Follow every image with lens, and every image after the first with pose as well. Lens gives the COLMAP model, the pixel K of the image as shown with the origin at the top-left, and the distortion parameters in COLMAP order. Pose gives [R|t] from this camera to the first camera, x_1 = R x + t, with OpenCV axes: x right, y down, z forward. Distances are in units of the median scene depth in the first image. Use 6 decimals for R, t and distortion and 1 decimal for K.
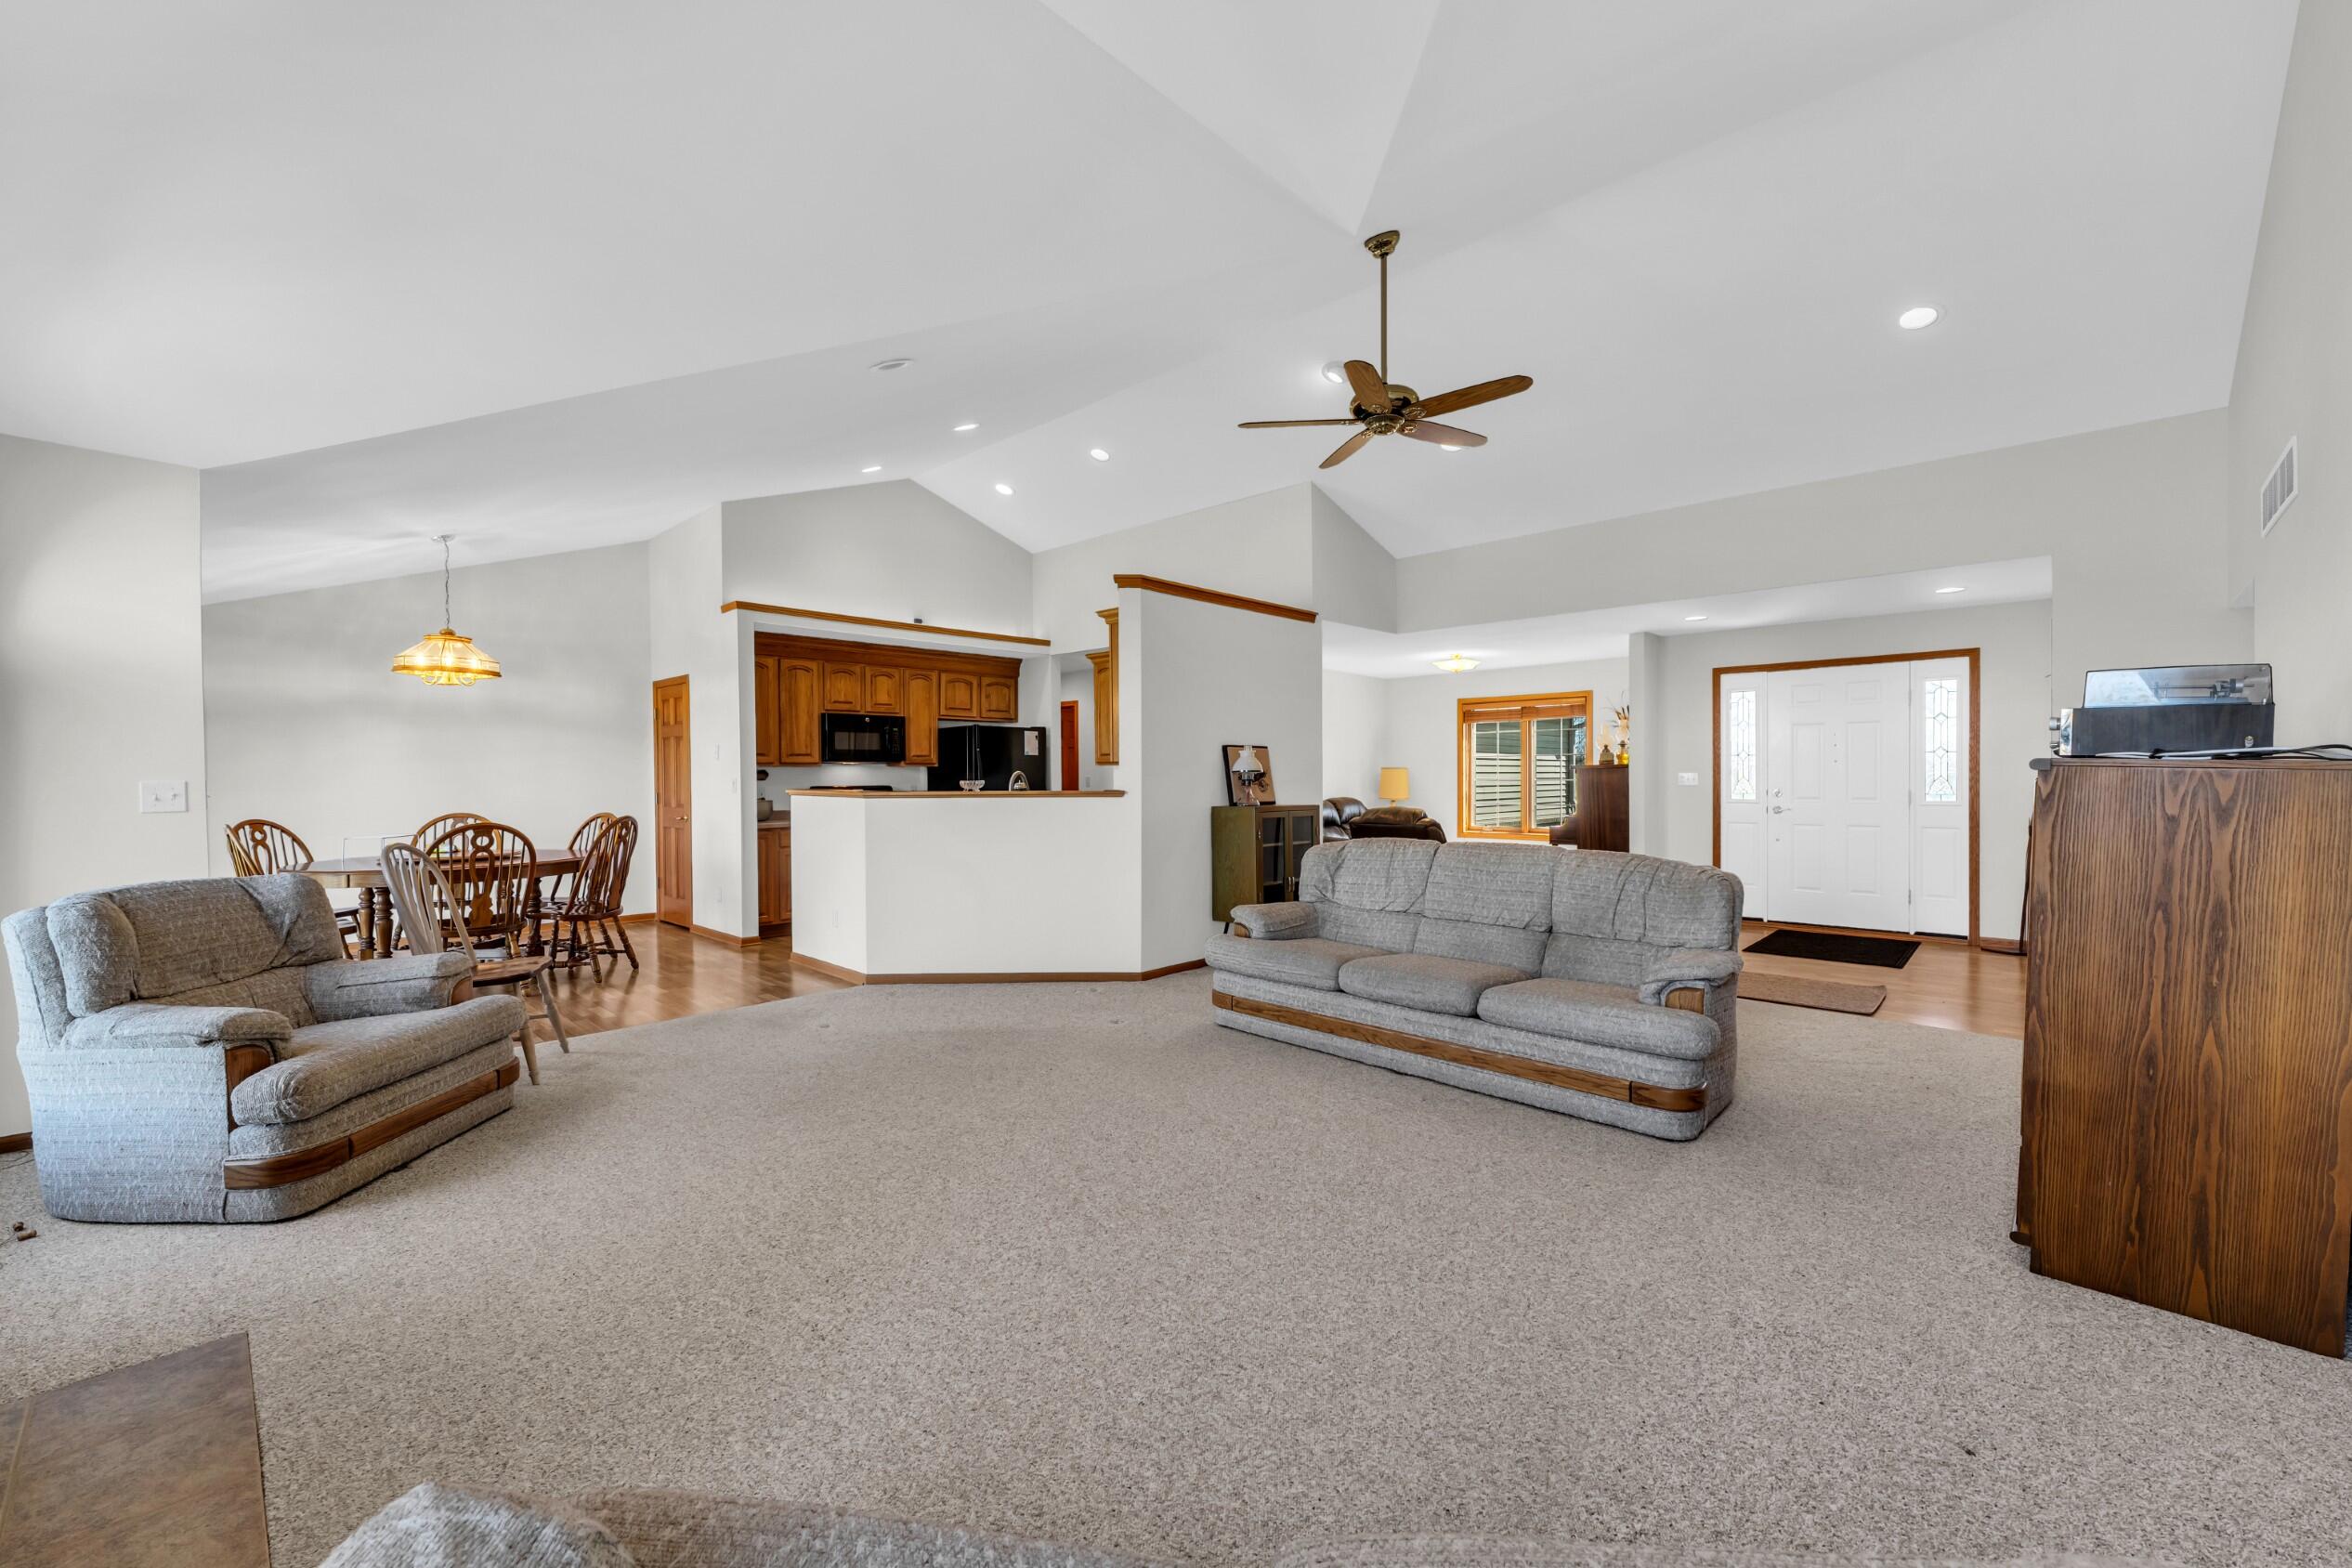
lens RADIAL K [[948.7, 0, 1166.9], [0, 948.7, 784.3], [0, 0, 1]] dist [0.001577, 0.000032]
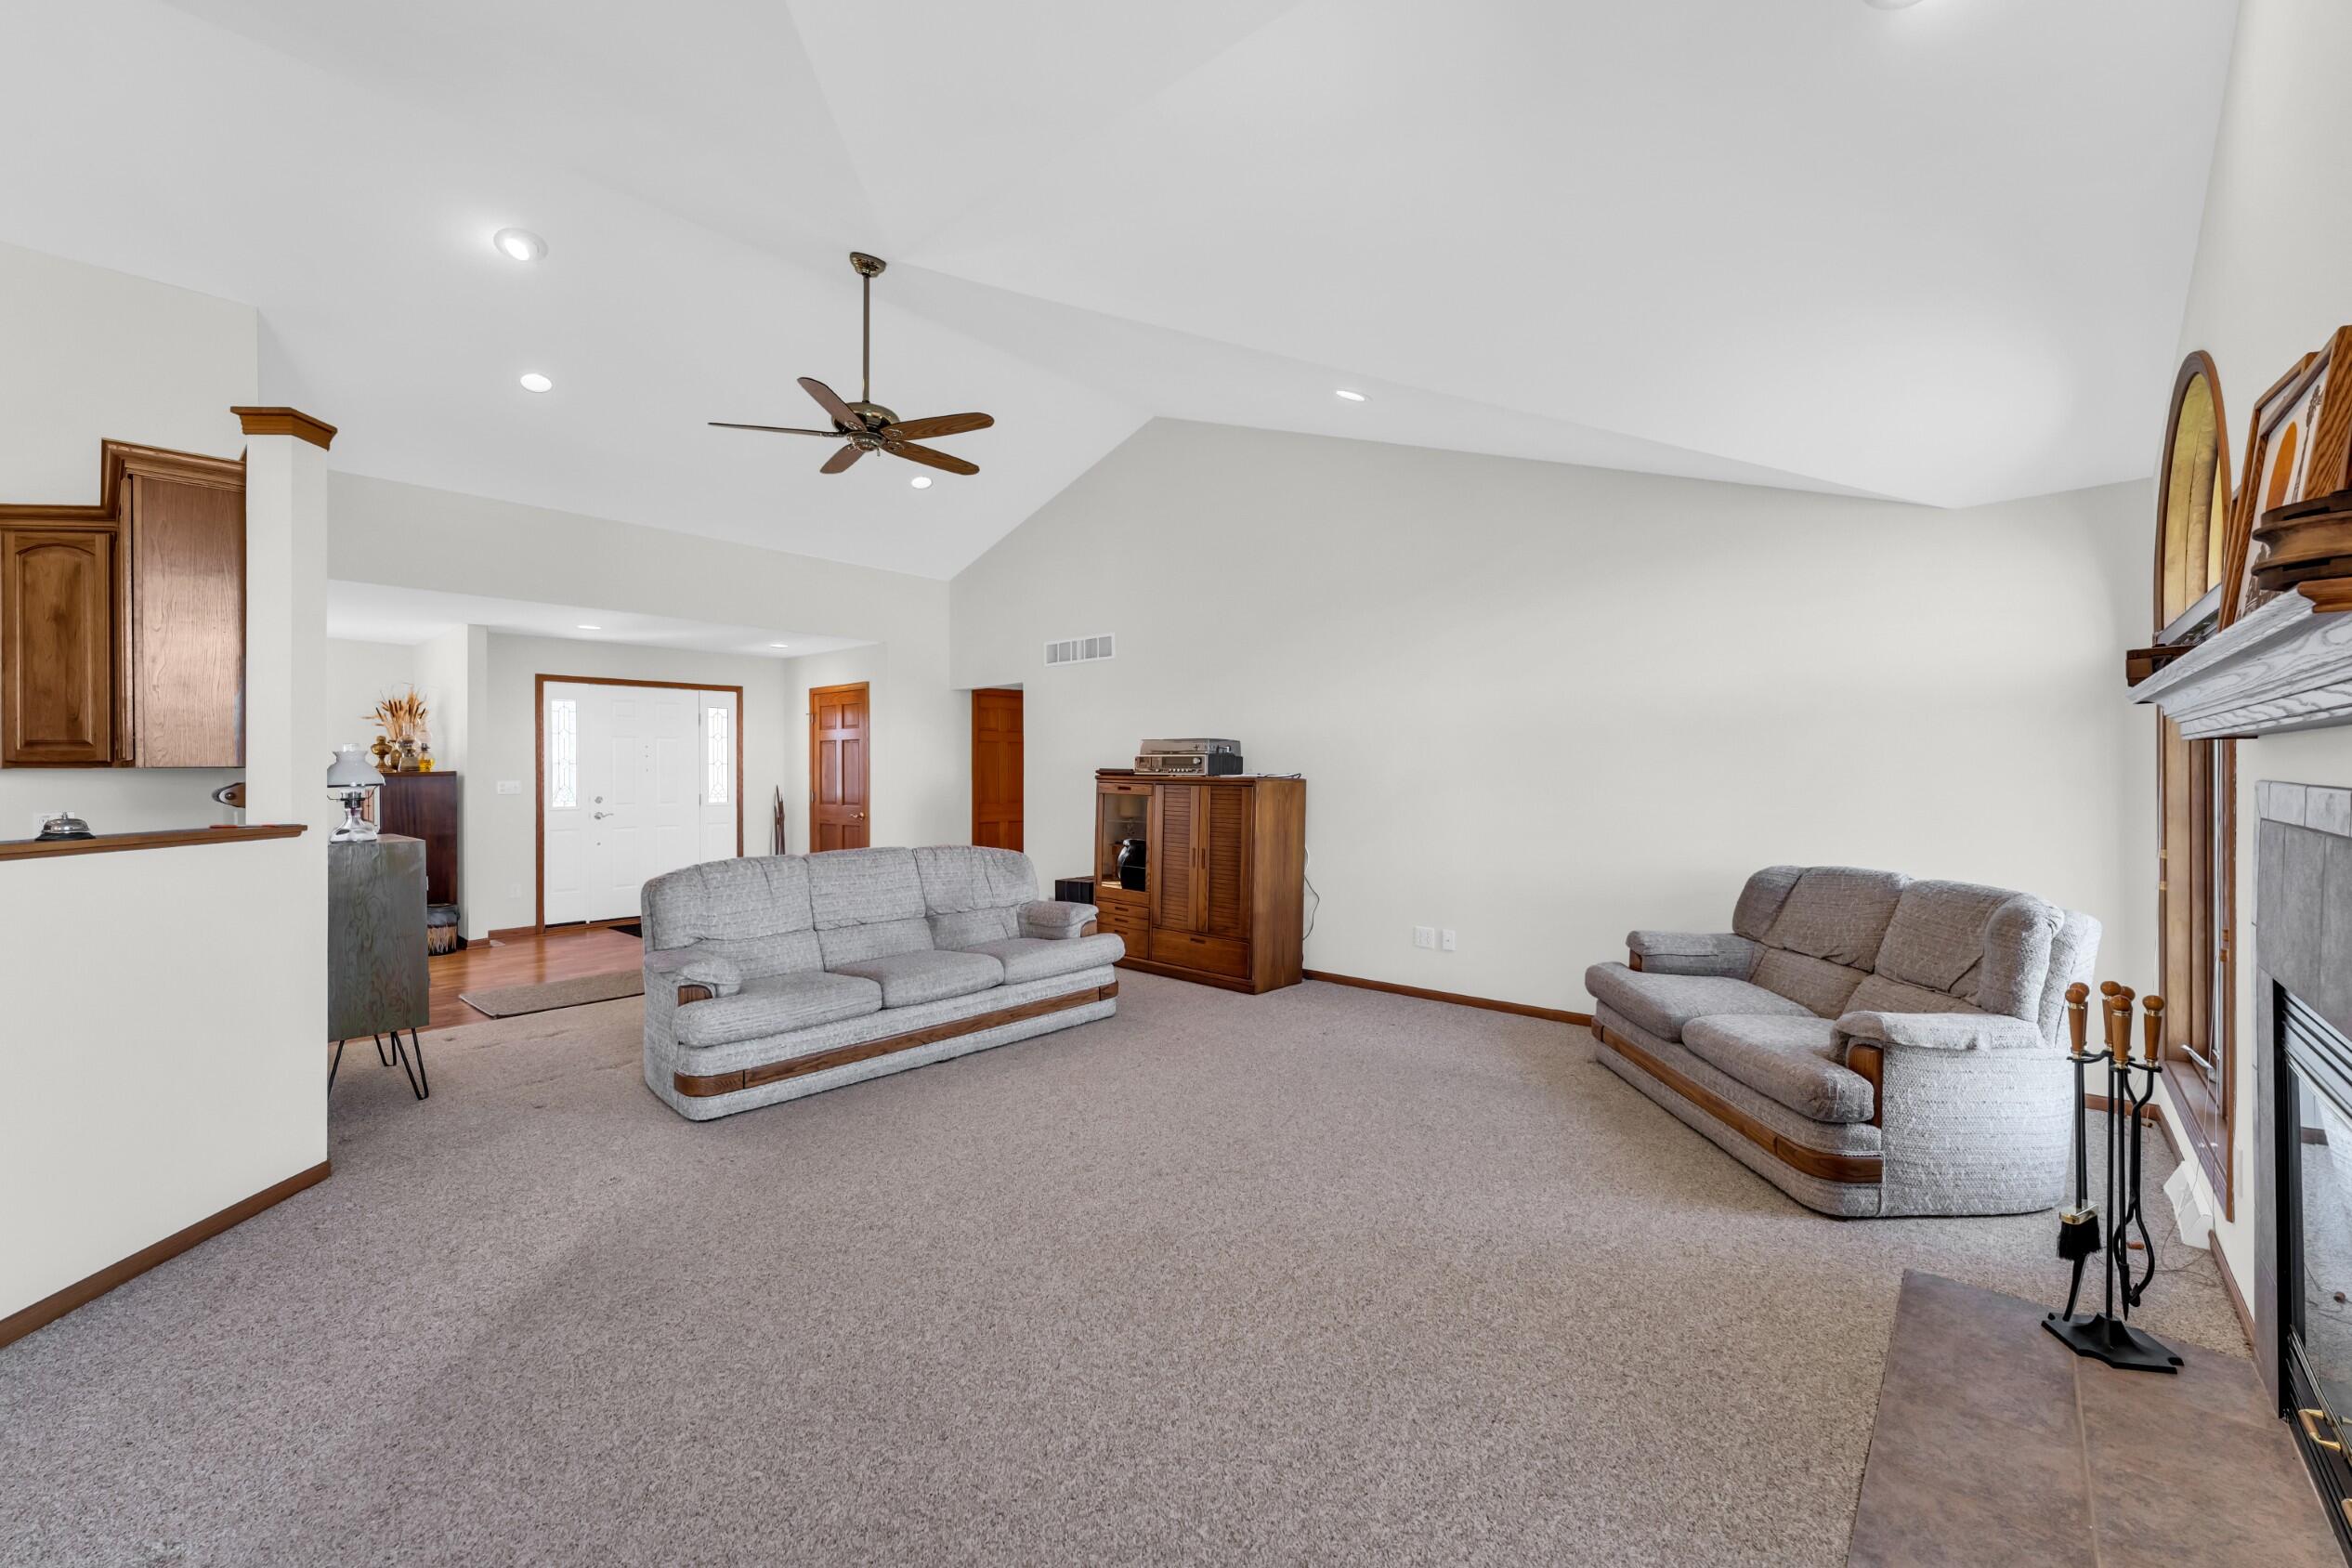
lens RADIAL K [[948.7, 0, 1168.4], [0, 948.7, 776.7], [0, 0, 1]] dist [0.001577, 0.000032]
pose [[-0.047491, -0.002898, 0.998867, -0.786181], [0.012092, 0.999921, 0.003476, -0.021538], [-0.998798, 0.012243, -0.047452, 0.725257]]
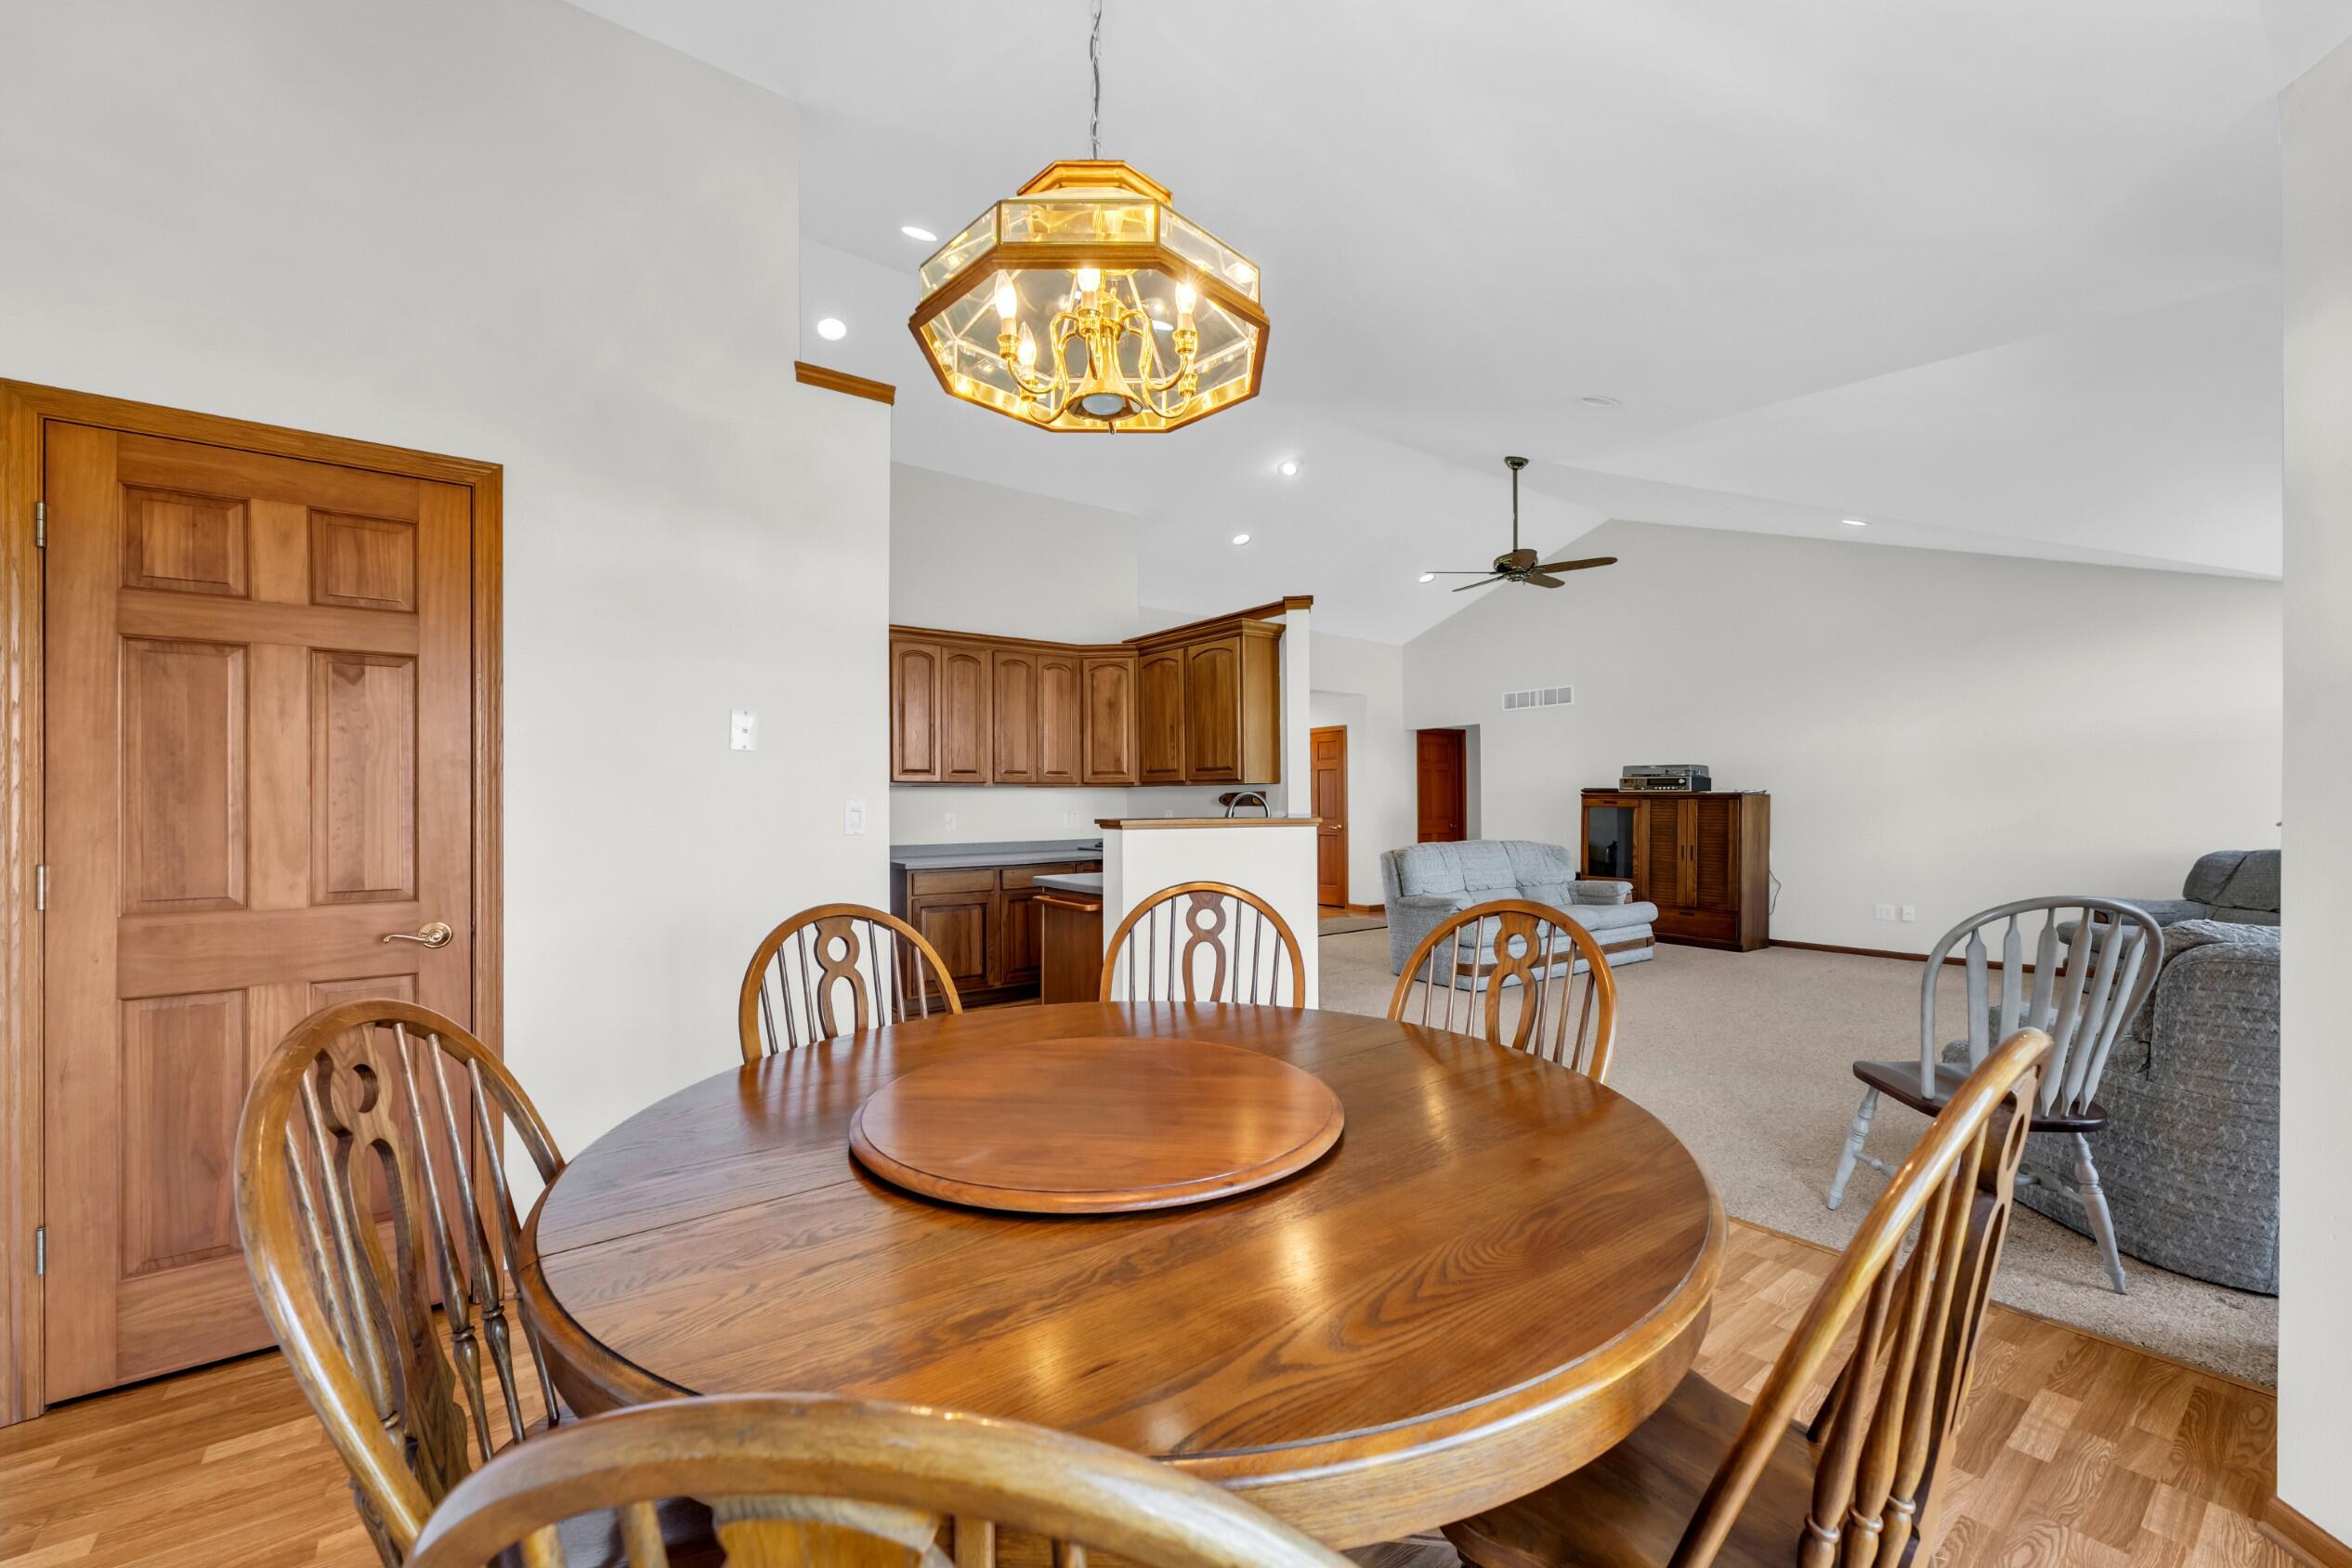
lens RADIAL K [[948.7, 0, 1173.4], [0, 948.7, 797.6], [0, 0, 1]] dist [0.001577, 0.000032]
pose [[0.149439, 0.010854, 0.988711, -1.394119], [0.016401, 0.999775, -0.013455, 0.001816], [-0.988635, 0.018227, 0.149228, 1.325343]]
